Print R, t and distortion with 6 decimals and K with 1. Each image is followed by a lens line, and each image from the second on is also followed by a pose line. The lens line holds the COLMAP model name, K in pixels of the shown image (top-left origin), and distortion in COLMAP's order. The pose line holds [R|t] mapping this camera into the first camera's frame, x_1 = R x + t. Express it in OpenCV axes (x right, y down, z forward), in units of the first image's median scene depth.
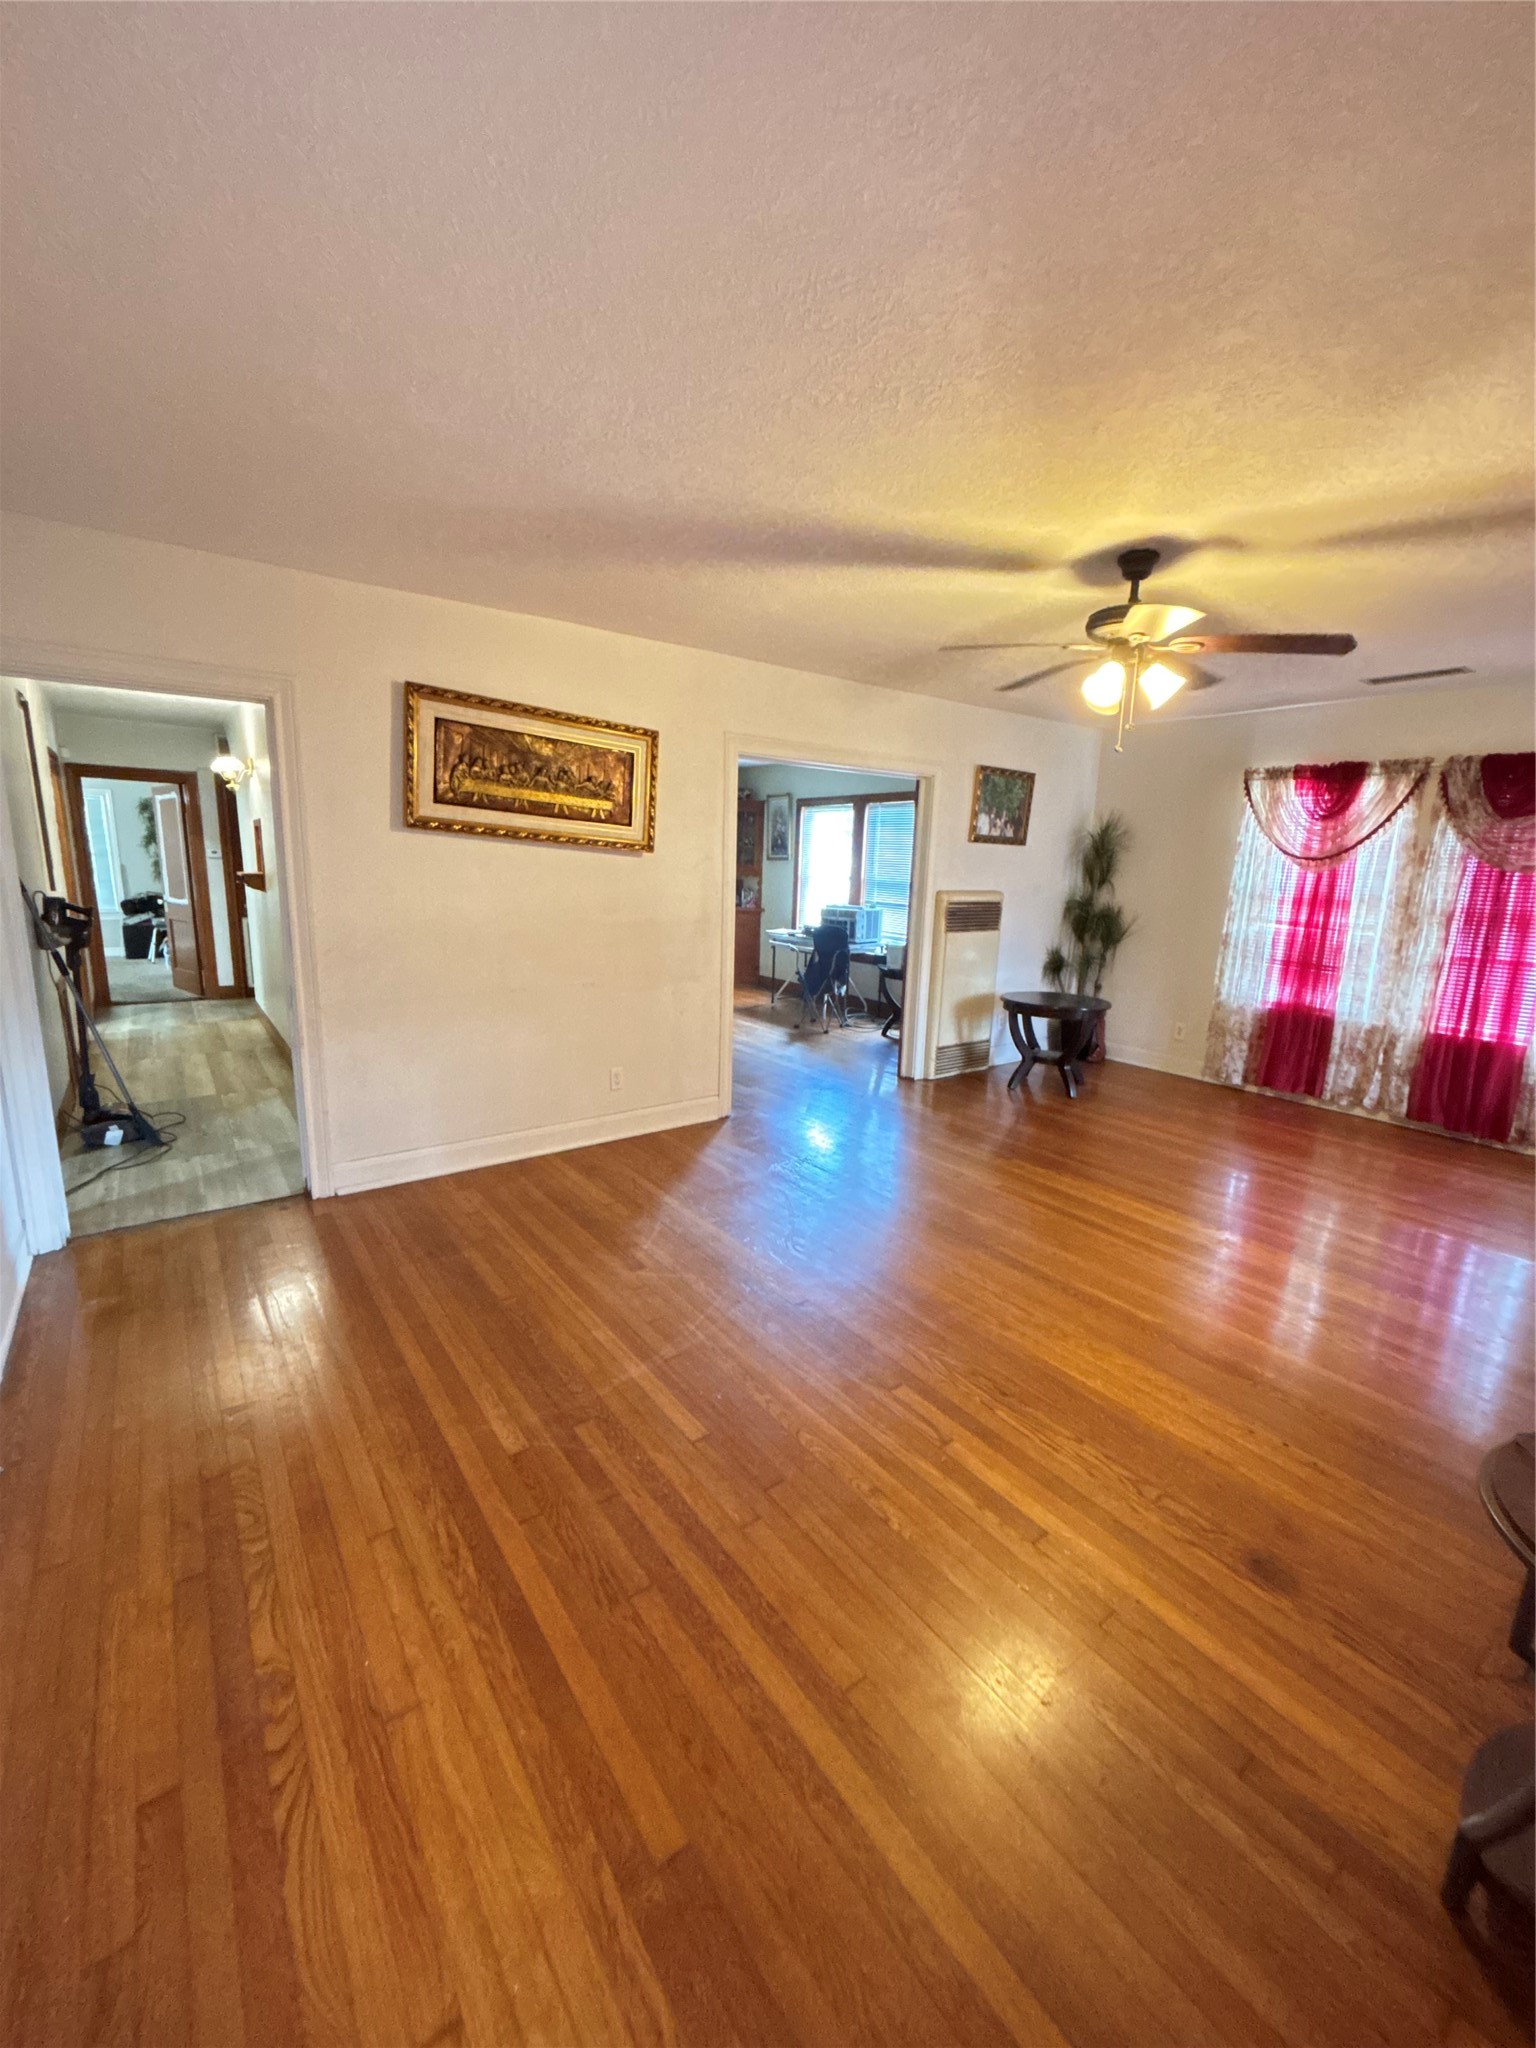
lens RADIAL K [[820.7, 0, 764.4], [0, 820.7, 1026.8], [0, 0, 1]] dist [0.000833, 0.000063]
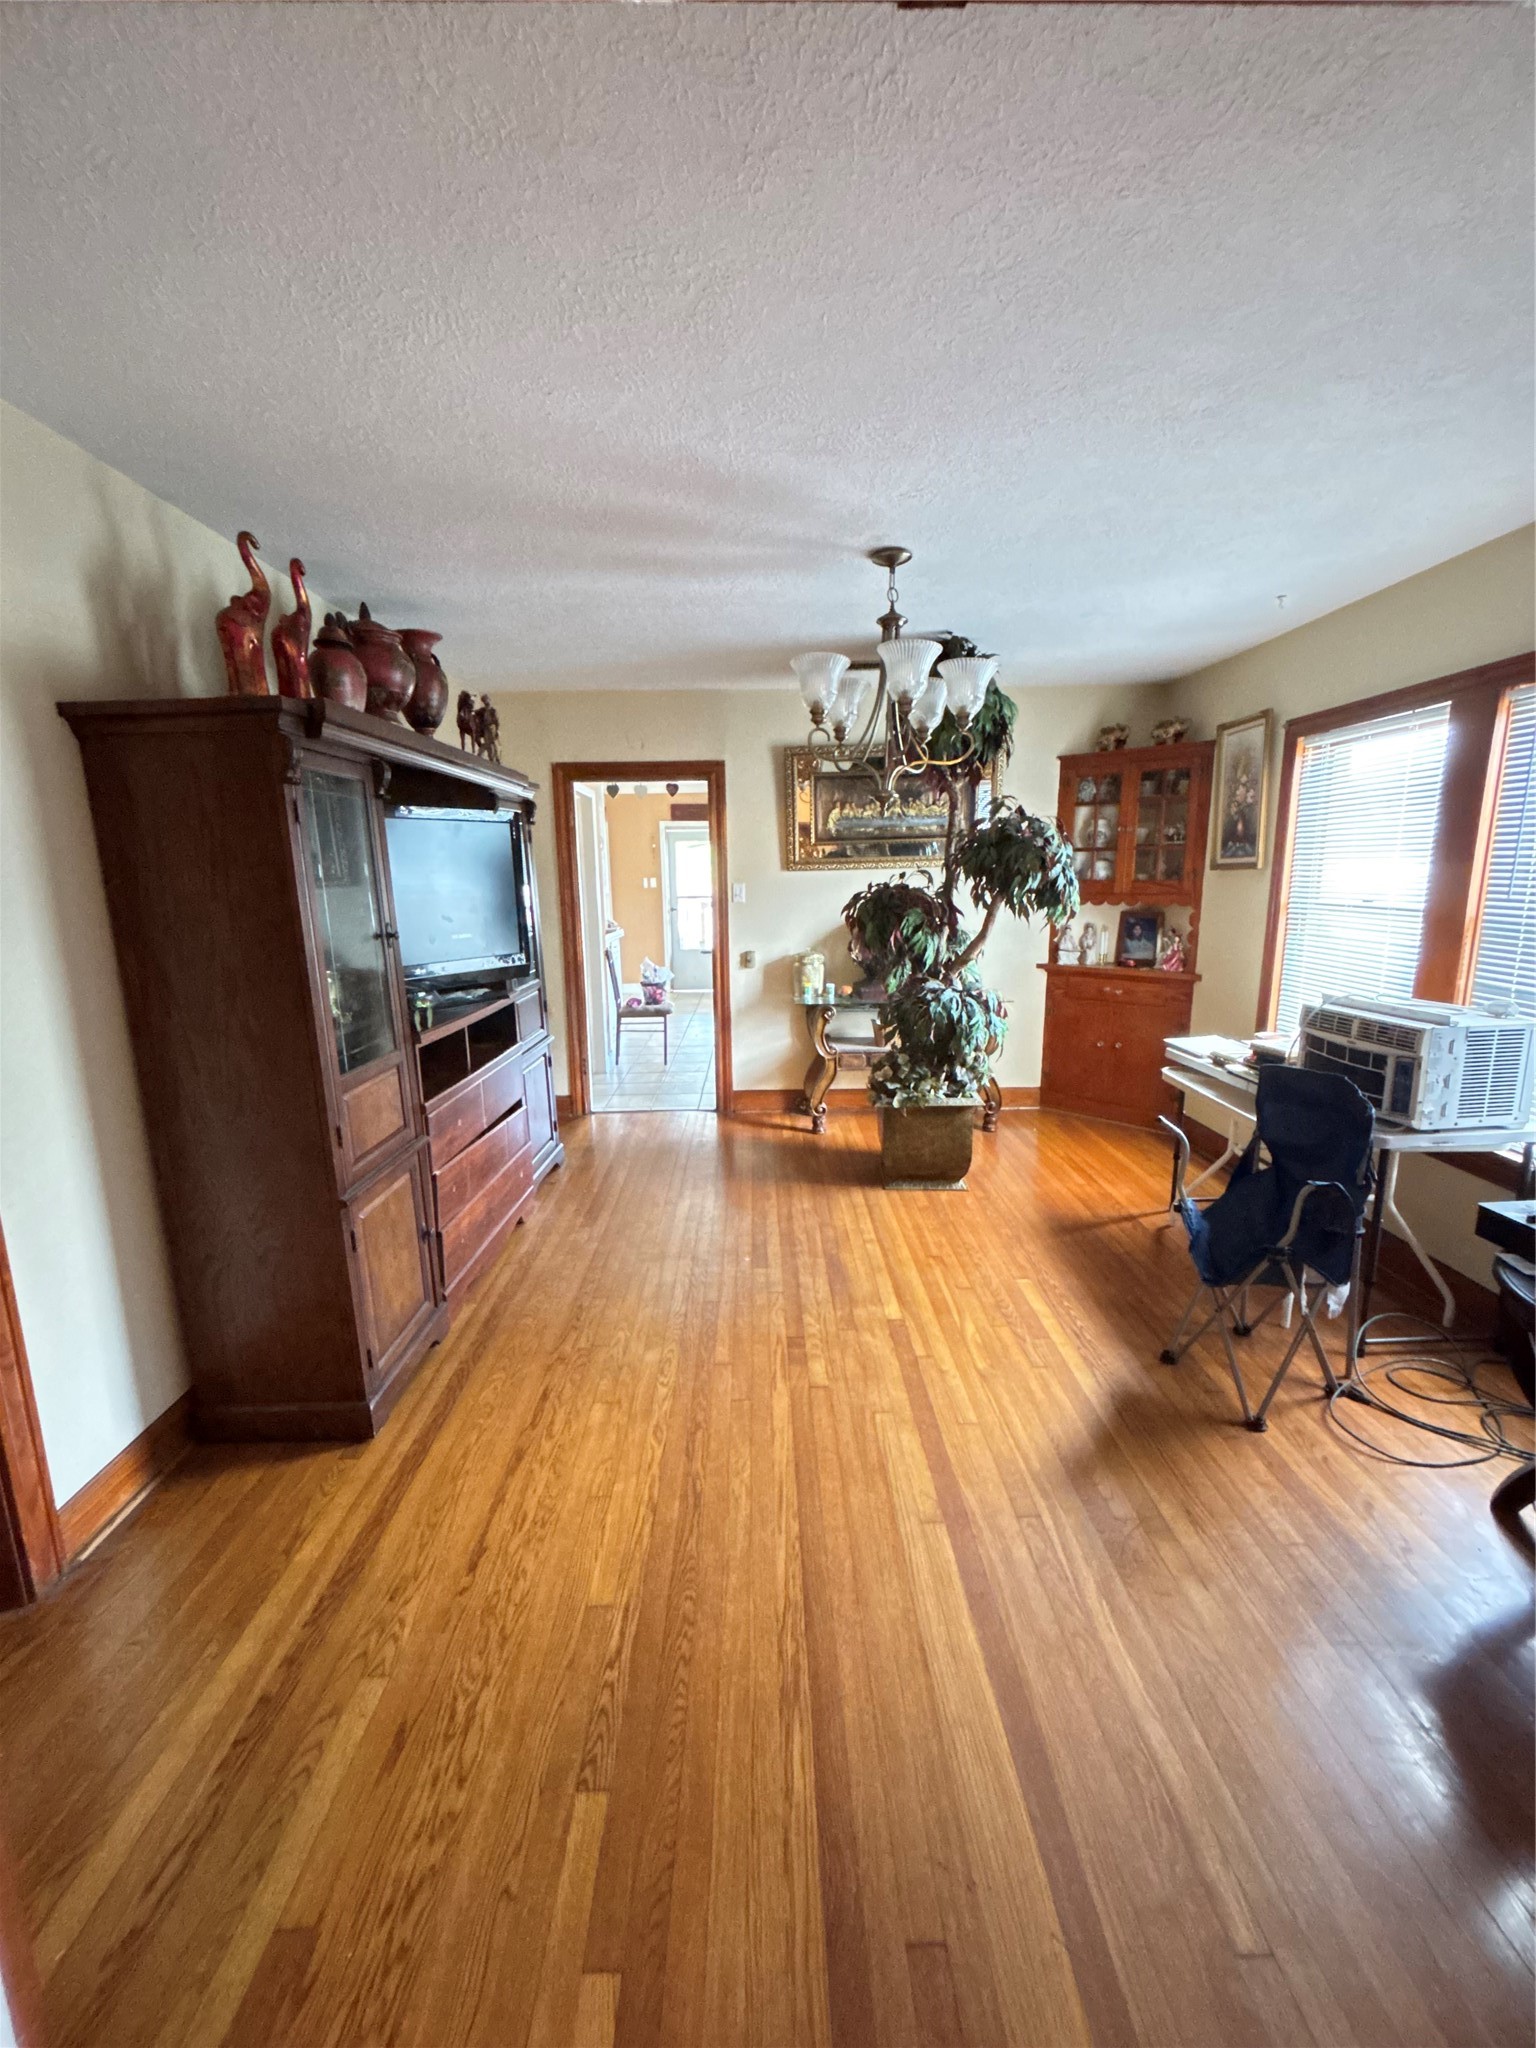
lens RADIAL K [[820.7, 0, 771.2], [0, 820.7, 1017.7], [0, 0, 1]] dist [0.000833, 0.000063]
pose [[0.815513, 0.069205, -0.574586, 0.076270], [-0.083747, 0.996486, 0.001158, -0.107092], [0.572647, 0.047175, 0.818444, 0.518002]]
